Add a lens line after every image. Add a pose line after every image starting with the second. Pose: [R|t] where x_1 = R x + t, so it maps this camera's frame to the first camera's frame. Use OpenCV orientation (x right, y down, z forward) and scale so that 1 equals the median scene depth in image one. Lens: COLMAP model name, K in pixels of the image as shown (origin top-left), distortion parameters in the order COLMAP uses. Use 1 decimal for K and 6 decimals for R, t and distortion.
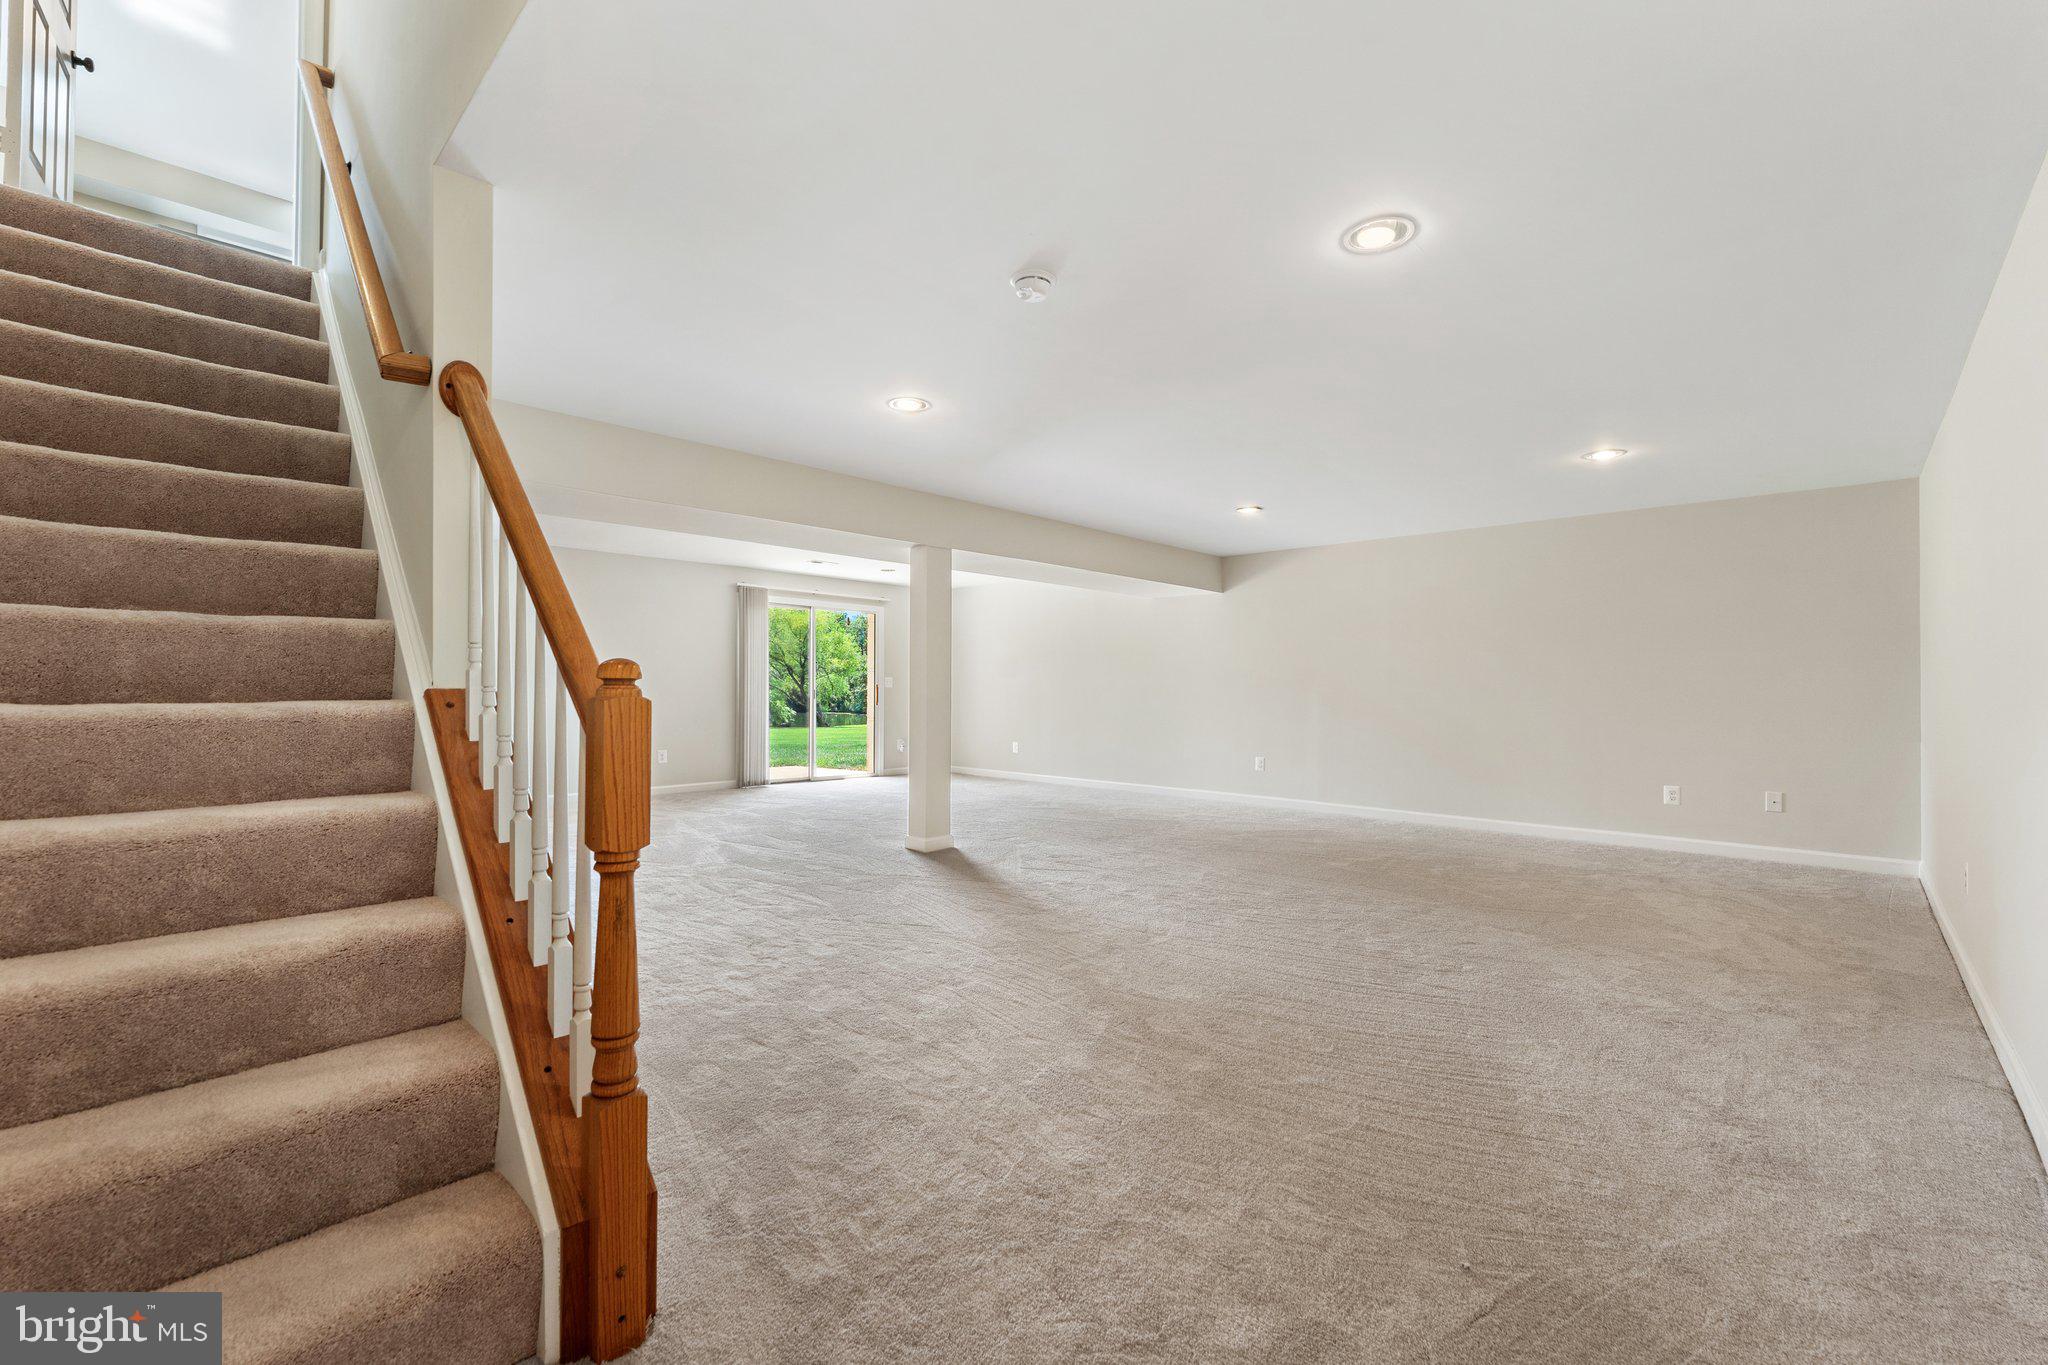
lens RADIAL K [[847.1, 0, 1024.0], [0, 847.1, 682.5], [0, 0, 1]] dist [-0.001077, 0.000345]
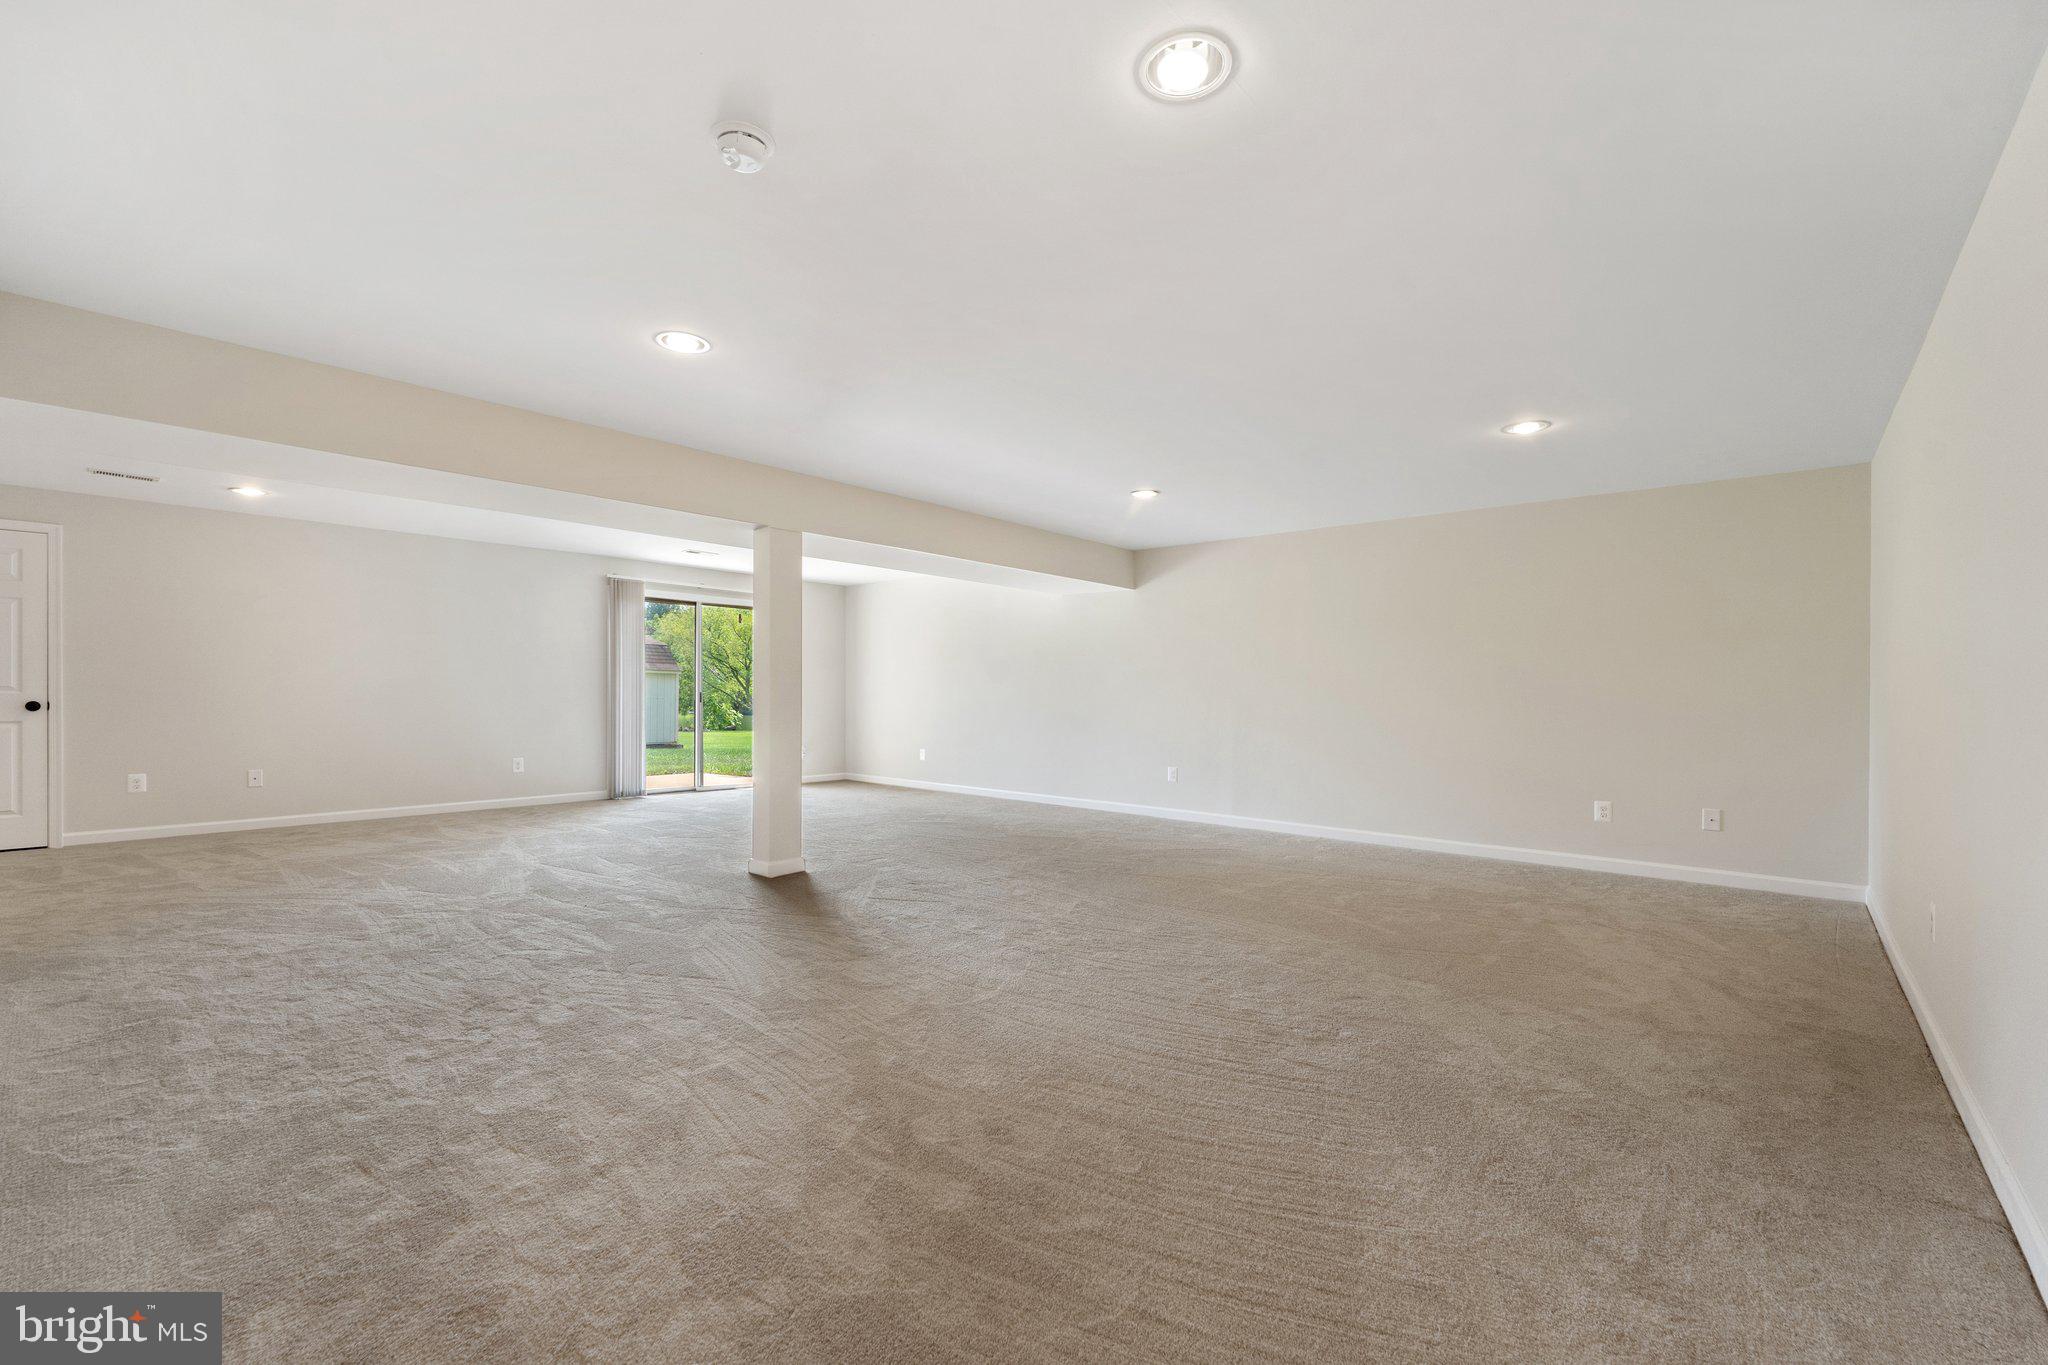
lens RADIAL K [[829.7, 0, 1023.9], [0, 829.7, 691.7], [0, 0, 1]] dist [-0.000861, 0.000097]
pose [[0.999515, 0.004609, 0.030789, 0.161619], [-0.004809, 0.999968, 0.006406, 0.001247], [-0.030758, -0.006551, 0.999505, 0.180032]]
